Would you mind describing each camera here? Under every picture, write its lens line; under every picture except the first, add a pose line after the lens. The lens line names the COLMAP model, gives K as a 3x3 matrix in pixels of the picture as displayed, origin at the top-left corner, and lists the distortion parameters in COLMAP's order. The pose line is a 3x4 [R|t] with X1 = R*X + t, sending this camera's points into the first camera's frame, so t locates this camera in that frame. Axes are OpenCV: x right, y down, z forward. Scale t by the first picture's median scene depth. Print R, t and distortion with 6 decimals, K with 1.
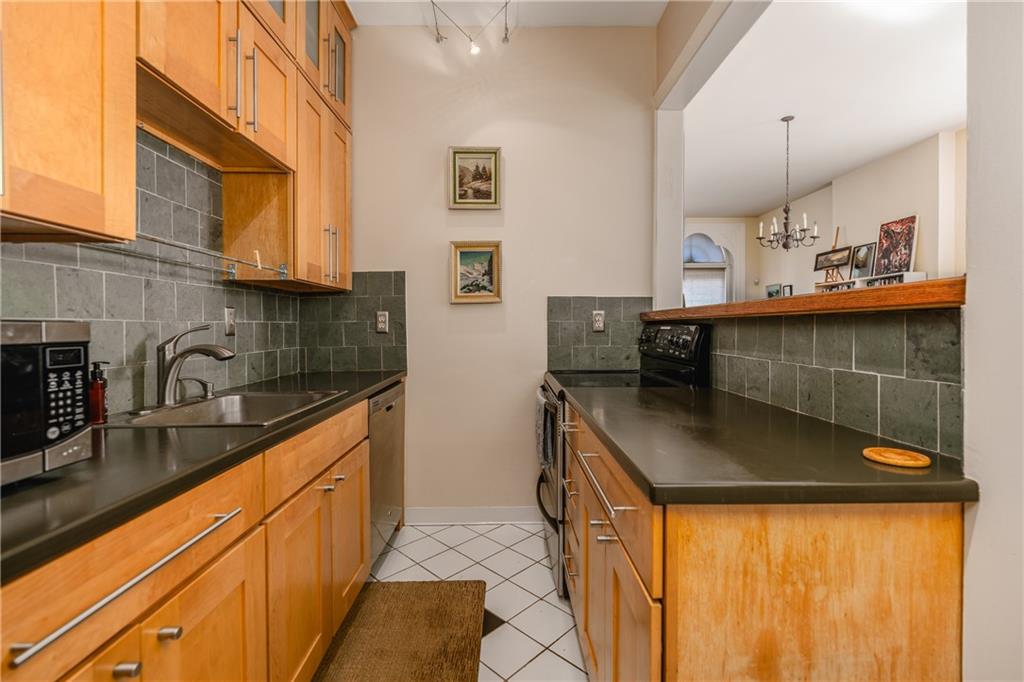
lens RADIAL K [[454.2, 0, 511.0], [0, 454.2, 333.6], [0, 0, 1]] dist [0.000366, -0.000164]
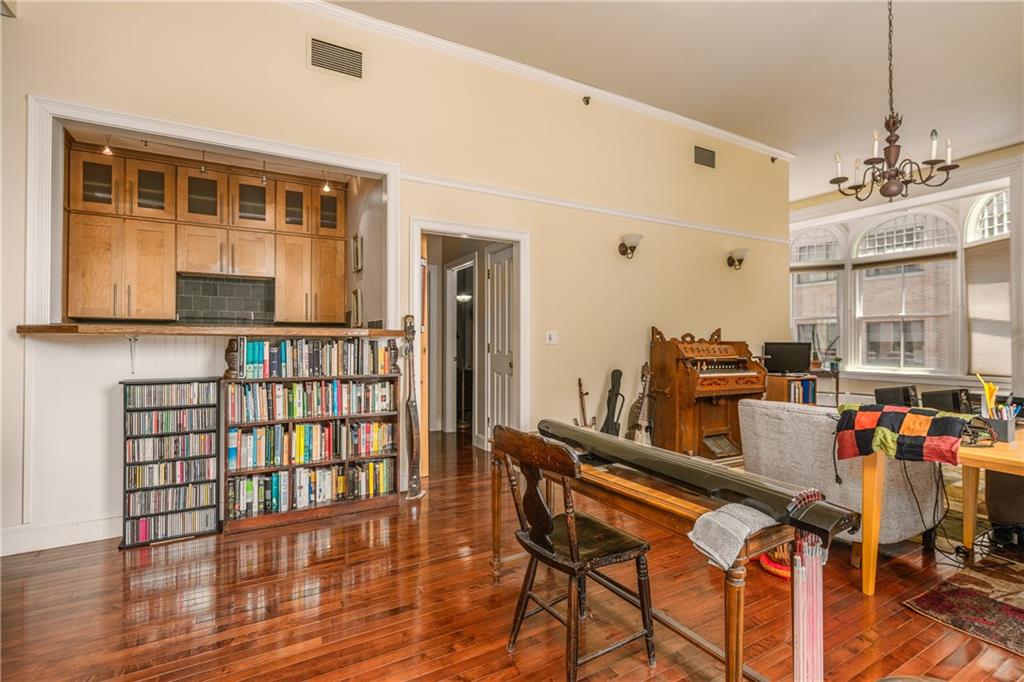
lens RADIAL K [[478.1, 0, 512.7], [0, 478.1, 332.8], [0, 0, 1]] dist [0.003825, -0.003774]
pose [[0.480081, -0.014577, -0.877103, 1.725908], [-0.013874, 0.999611, -0.024207, -0.012289], [0.877114, 0.023790, 0.479692, 0.658989]]
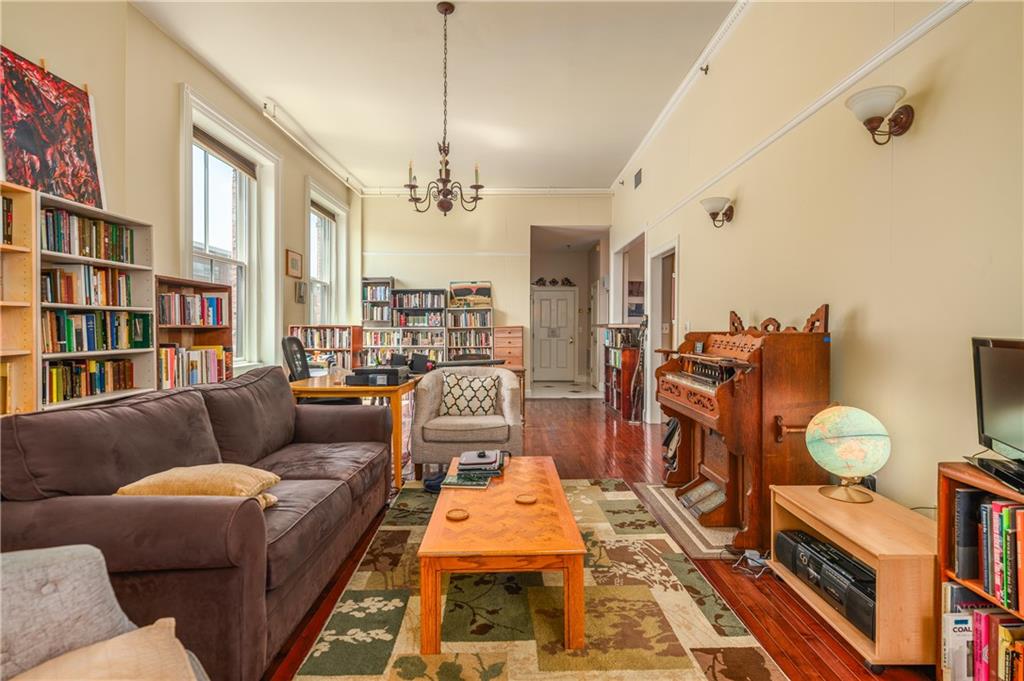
lens RADIAL K [[478.1, 0, 505.2], [0, 478.1, 336.0], [0, 0, 1]] dist [0.003825, -0.003774]
pose [[-0.999828, -0.000676, 0.018528, 0.993982], [-0.000126, 0.999559, 0.029708, -0.056904], [-0.018540, 0.029700, -0.999387, 3.277624]]
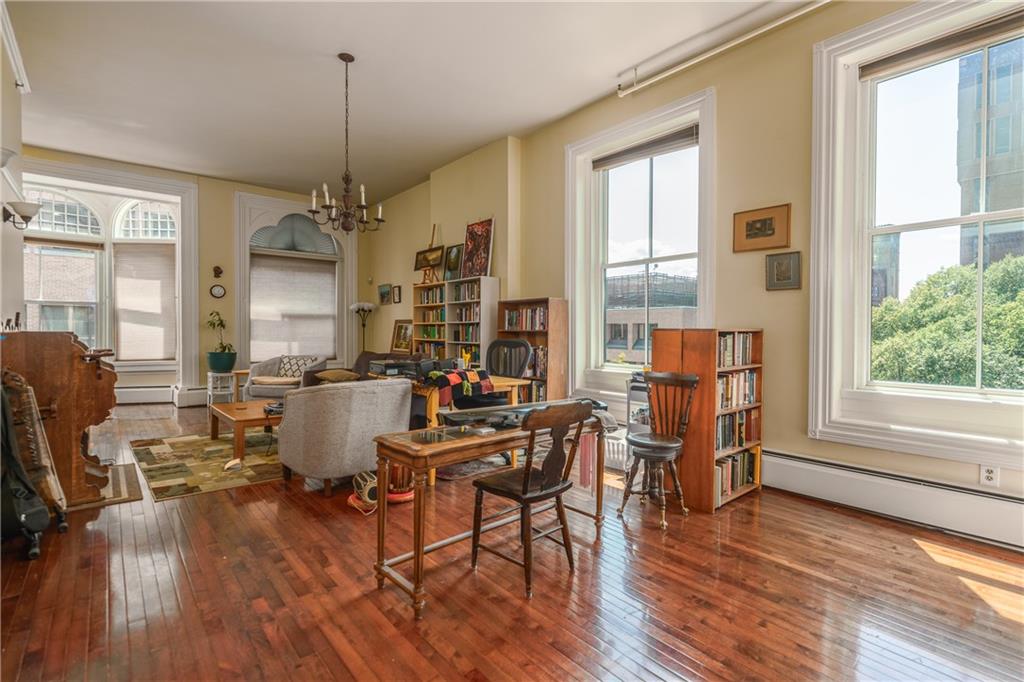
lens RADIAL K [[478.1, 0, 526.5], [0, 478.1, 339.4], [0, 0, 1]] dist [0.003825, -0.003774]
pose [[0.754690, -0.006463, 0.656050, 0.604529], [0.003346, 0.999976, 0.006002, -0.018109], [-0.656073, -0.002335, 0.754693, 0.396468]]
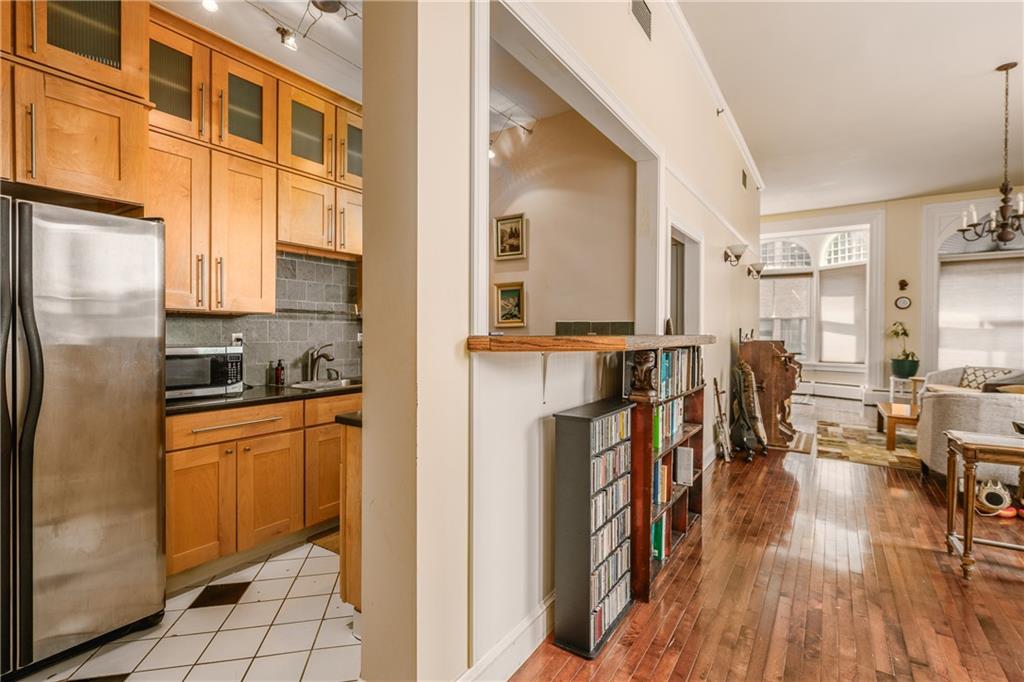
lens RADIAL K [[478.1, 0, 511.4], [0, 478.1, 335.0], [0, 0, 1]] dist [0.003825, -0.003774]
pose [[0.824288, 0.008967, -0.566100, 0.753449], [-0.014071, 0.999890, -0.004650, -0.036149], [0.565996, 0.011798, 0.824323, -0.197941]]
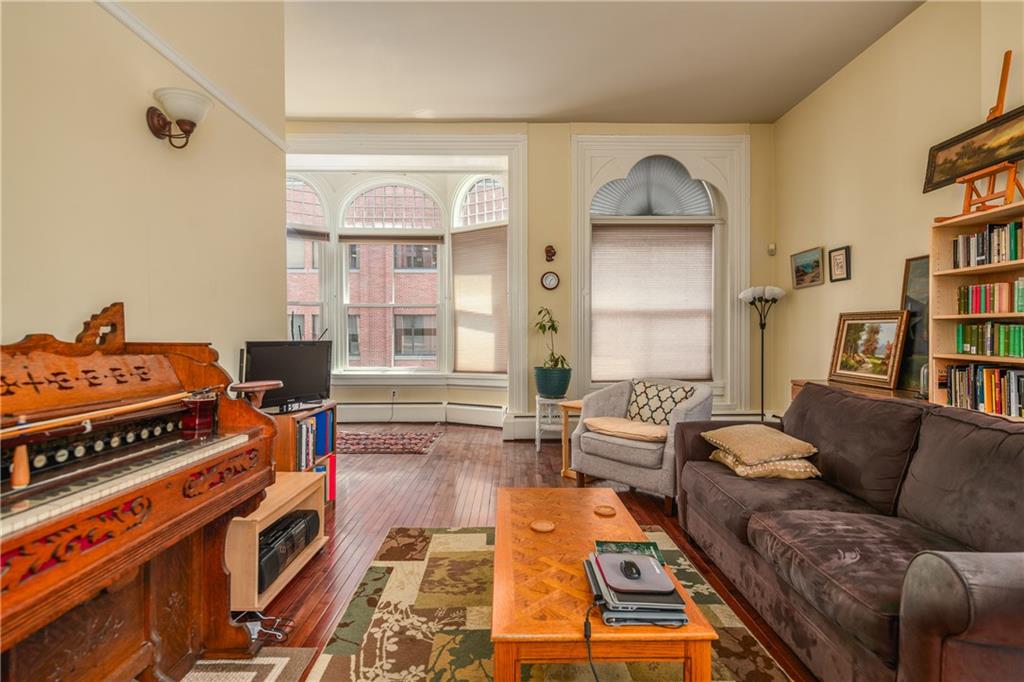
lens RADIAL K [[478.1, 0, 511.9], [0, 478.1, 333.6], [0, 0, 1]] dist [0.003825, -0.003774]
pose [[0.999990, 0.000789, -0.004471, 0.929728], [-0.000856, 0.999890, -0.014829, -0.039079], [0.004459, 0.014833, 0.999880, 1.716330]]
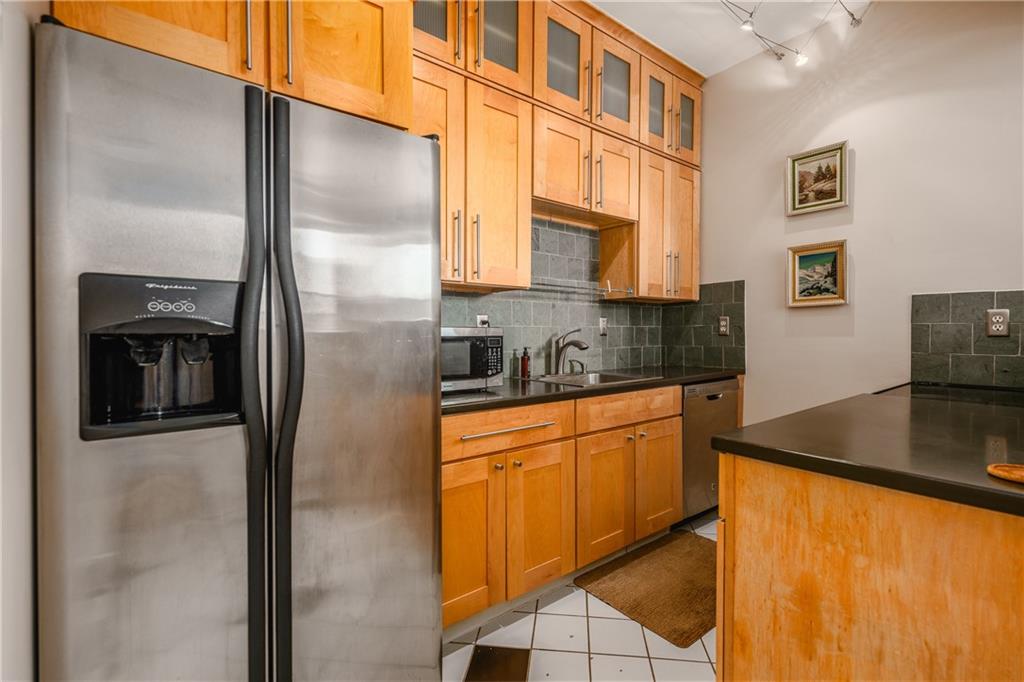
lens RADIAL K [[454.2, 0, 514.1], [0, 454.2, 335.5], [0, 0, 1]] dist [0.000366, -0.000164]
pose [[0.603567, 0.011003, -0.797237, 0.315007], [-0.012955, 0.999908, 0.003992, 0.001162], [0.797207, 0.007918, 0.603654, -0.120347]]
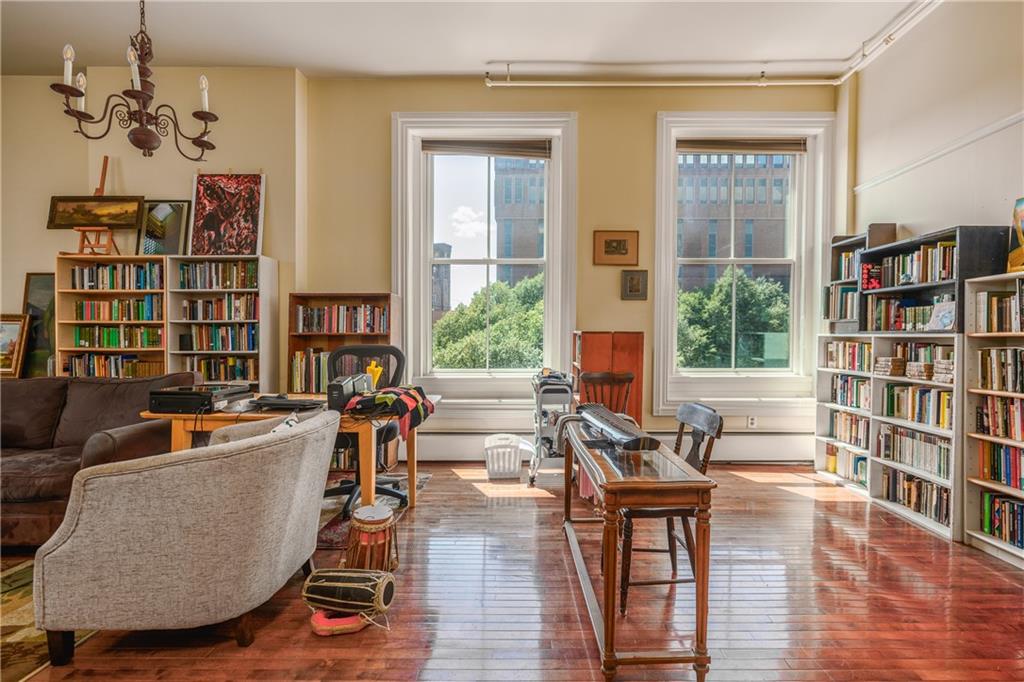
lens RADIAL K [[478.1, 0, 547.6], [0, 478.1, 341.9], [0, 0, 1]] dist [0.003825, -0.003774]
pose [[-0.002803, -0.018543, 0.999824, 0.362429], [0.013701, 0.999734, 0.018579, -0.035734], [-0.999902, 0.013751, -0.002548, 1.259133]]
